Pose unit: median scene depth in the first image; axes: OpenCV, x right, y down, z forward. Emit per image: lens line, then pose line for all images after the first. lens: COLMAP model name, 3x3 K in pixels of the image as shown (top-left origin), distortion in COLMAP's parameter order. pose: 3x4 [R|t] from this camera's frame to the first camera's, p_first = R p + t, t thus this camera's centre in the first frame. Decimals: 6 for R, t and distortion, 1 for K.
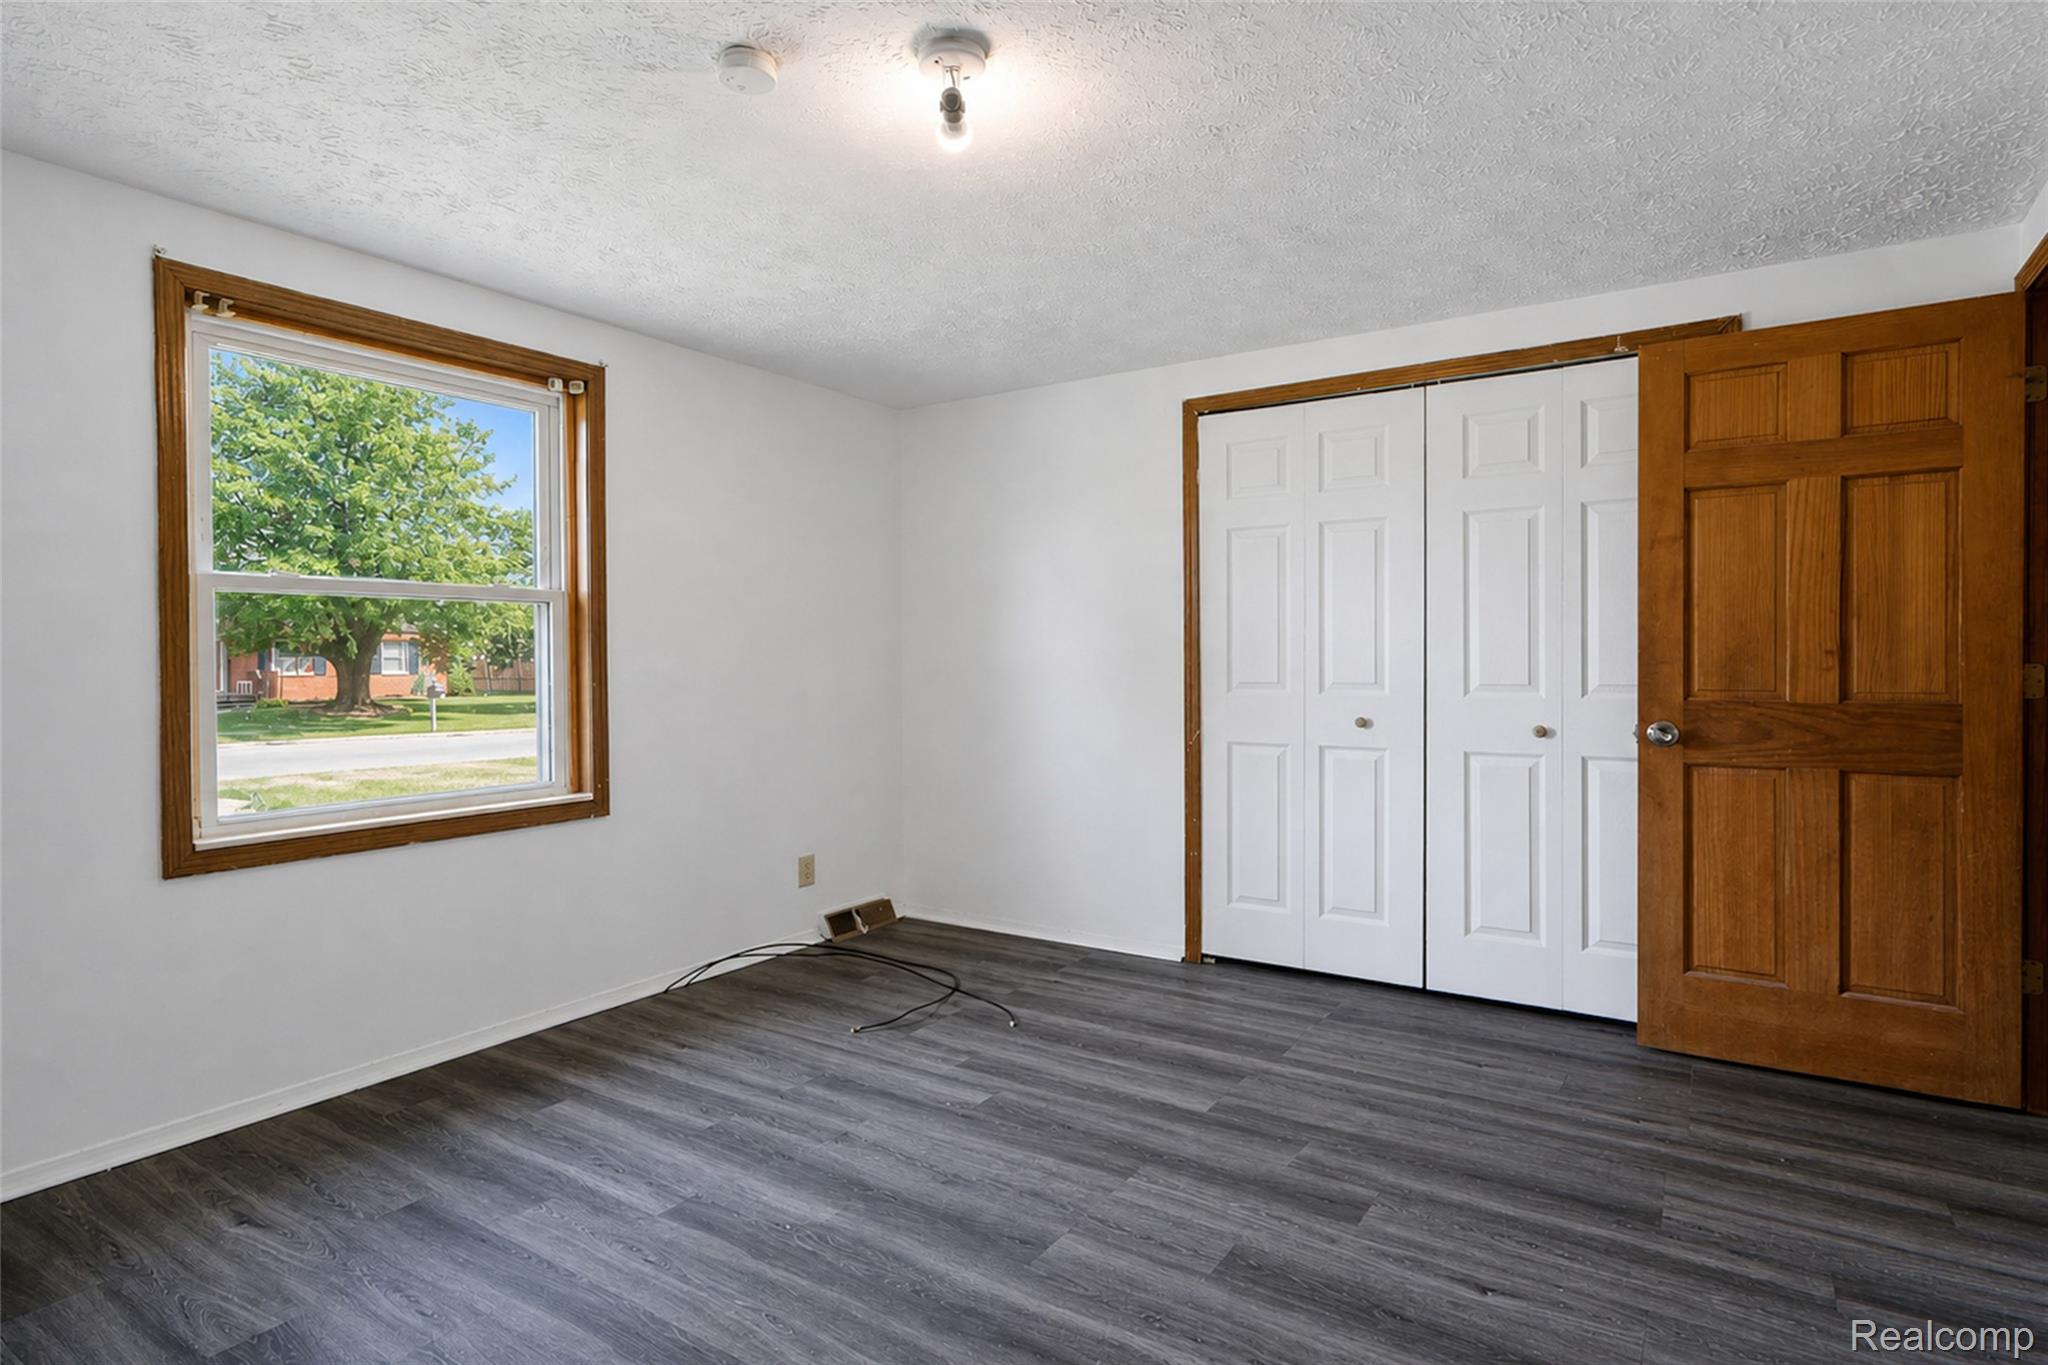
lens RADIAL K [[1032.4, 0, 1033.2], [0, 1032.4, 668.2], [0, 0, 1]] dist [-0.000922, 0.005259]
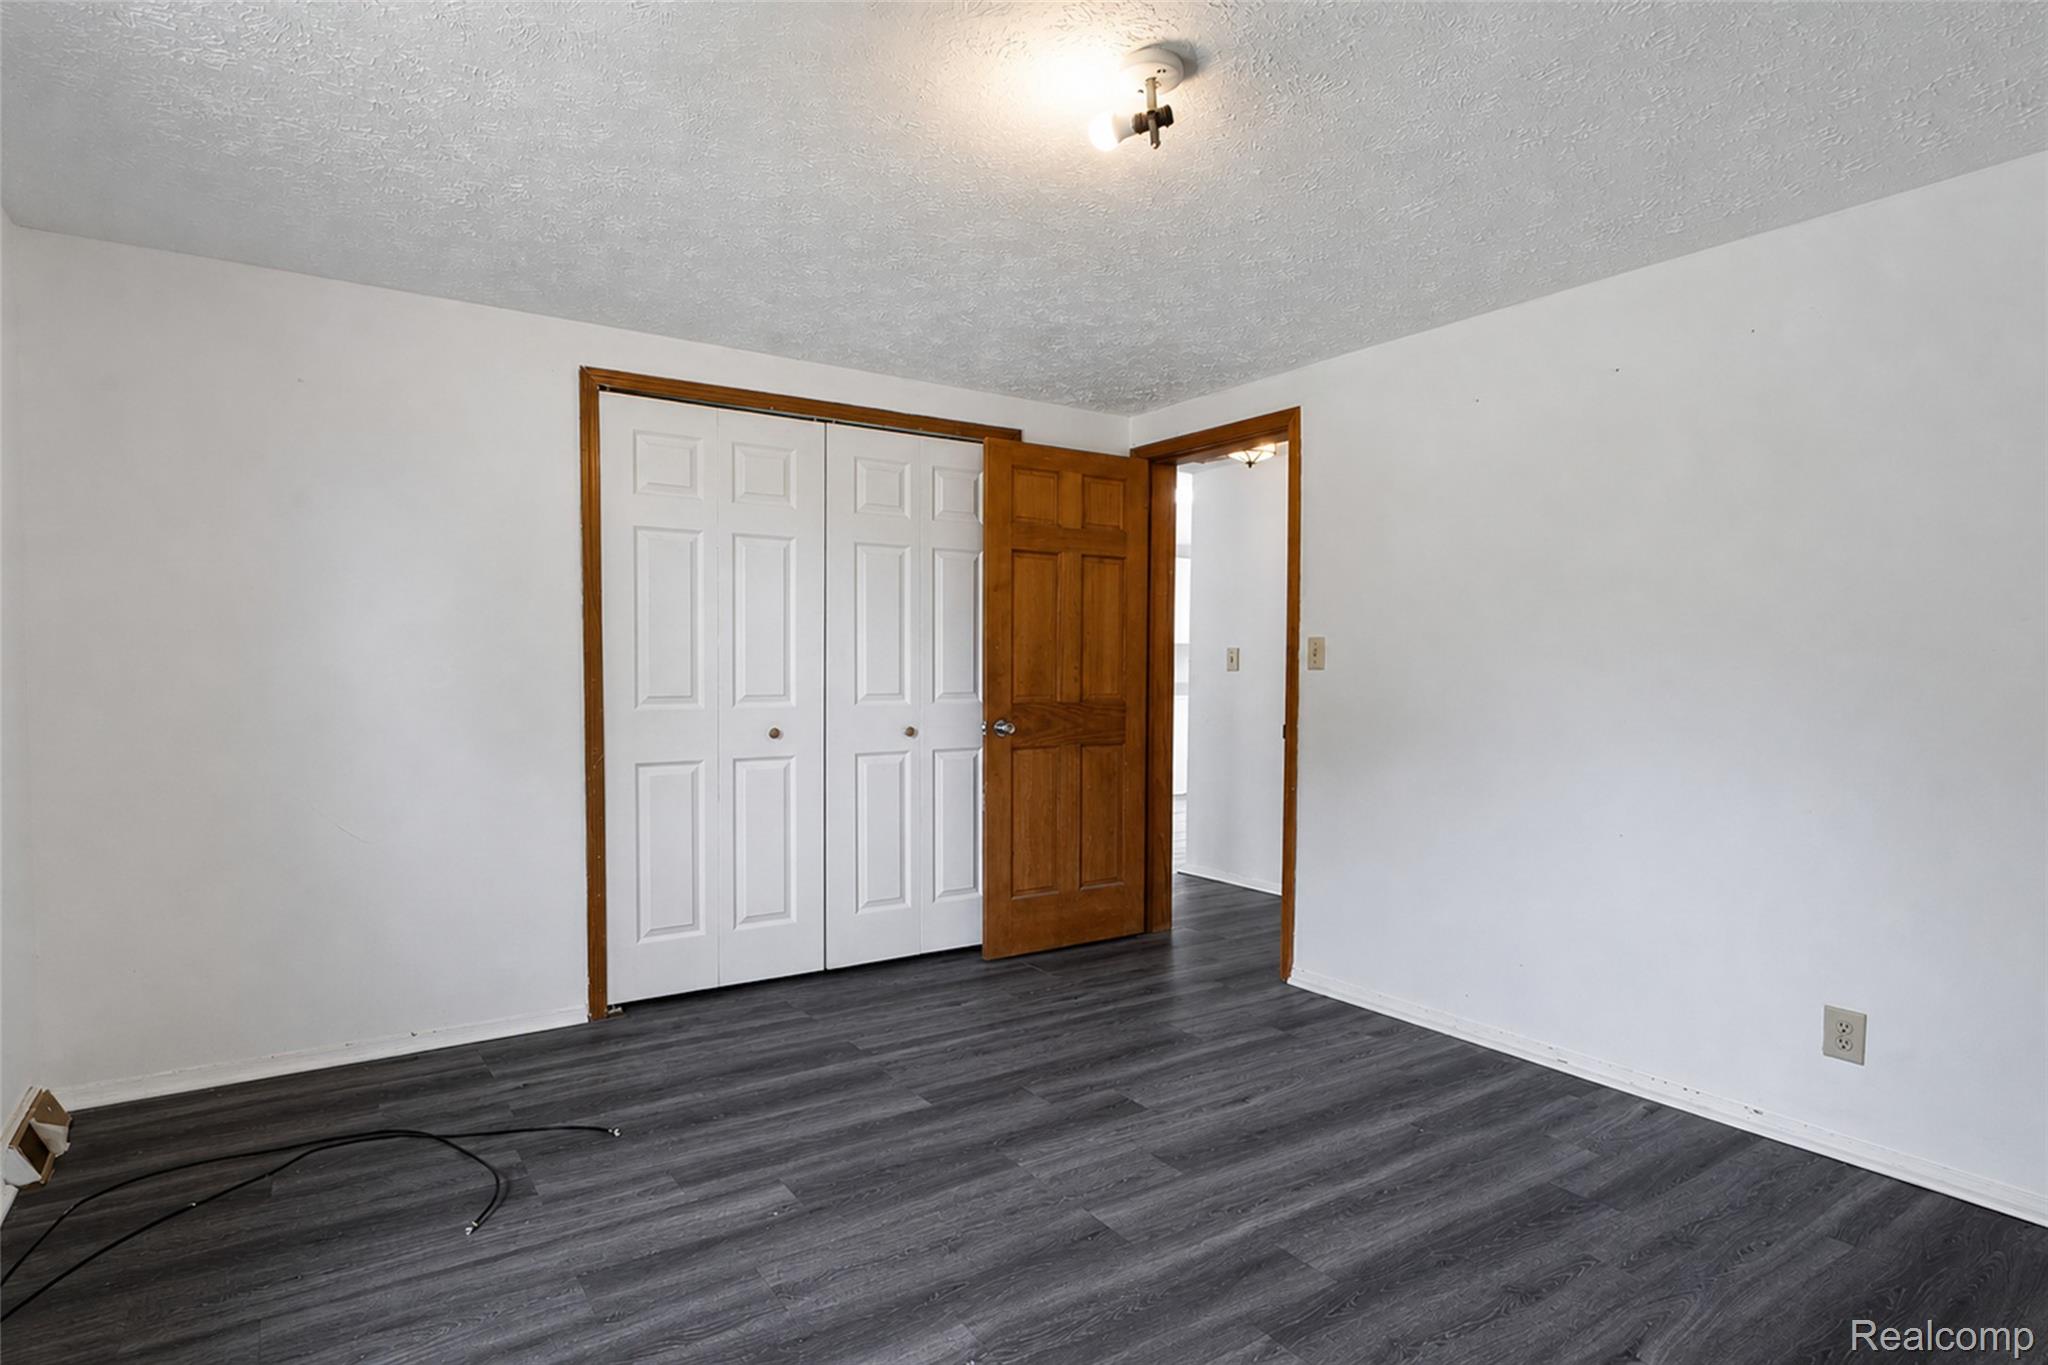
lens RADIAL K [[1032.4, 0, 1016.4], [0, 1032.4, 704.4], [0, 0, 1]] dist [-0.000922, 0.005259]
pose [[0.426598, -0.023680, 0.904132, -0.632556], [0.003558, 0.999693, 0.024504, -0.000491], [-0.904435, -0.007236, 0.426551, 0.414676]]
